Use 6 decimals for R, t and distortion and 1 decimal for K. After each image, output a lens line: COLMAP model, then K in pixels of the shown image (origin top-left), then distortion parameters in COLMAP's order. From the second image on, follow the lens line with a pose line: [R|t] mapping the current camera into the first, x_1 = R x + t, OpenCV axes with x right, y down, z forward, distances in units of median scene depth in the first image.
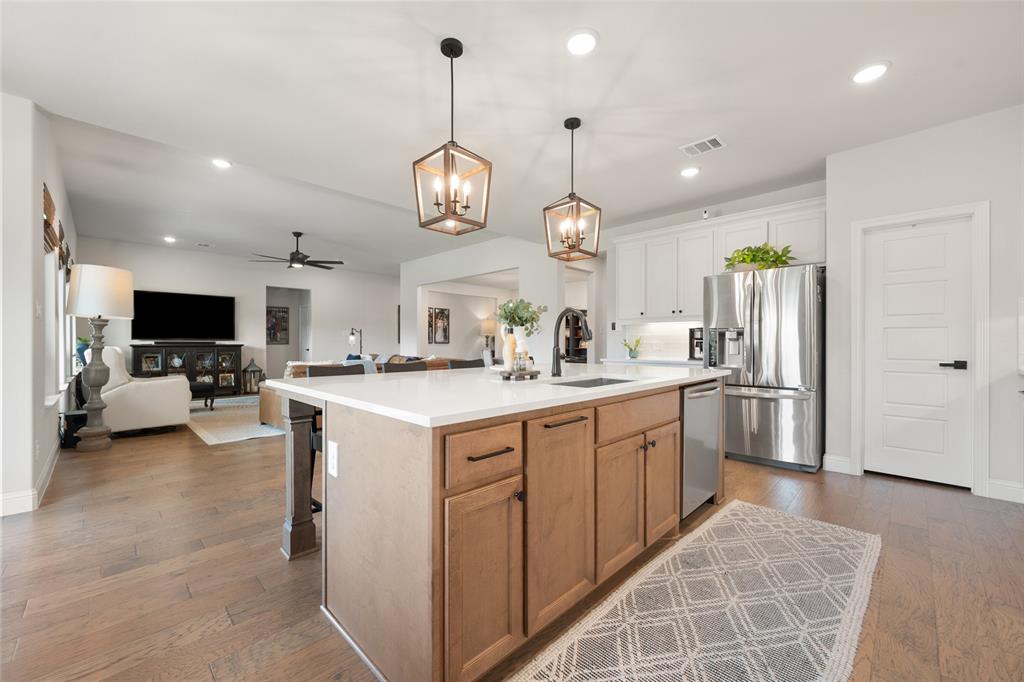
lens RADIAL K [[404.7, 0, 511.8], [0, 404.7, 342.2], [0, 0, 1]] dist [-0.000287, 0.000021]
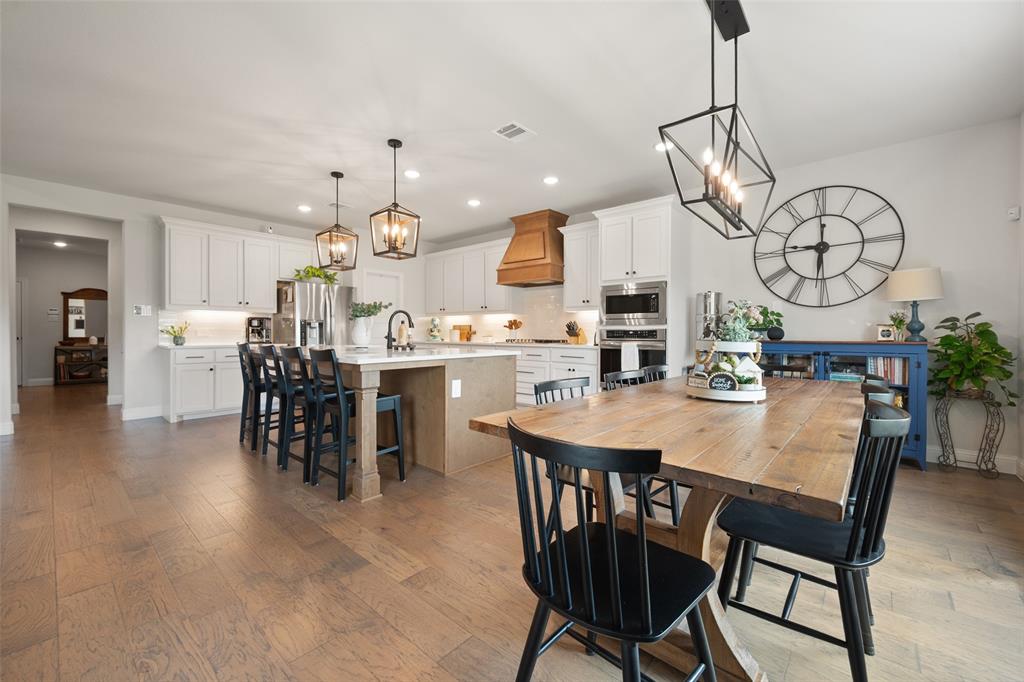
lens RADIAL K [[410.7, 0, 512.0], [0, 410.7, 341.0], [0, 0, 1]] dist [0.000413, -0.000123]
pose [[-0.057323, -0.021483, 0.998125, -0.995032], [-0.004014, 0.999765, 0.021288, 0.006651], [-0.998348, -0.002786, -0.057396, 0.350001]]
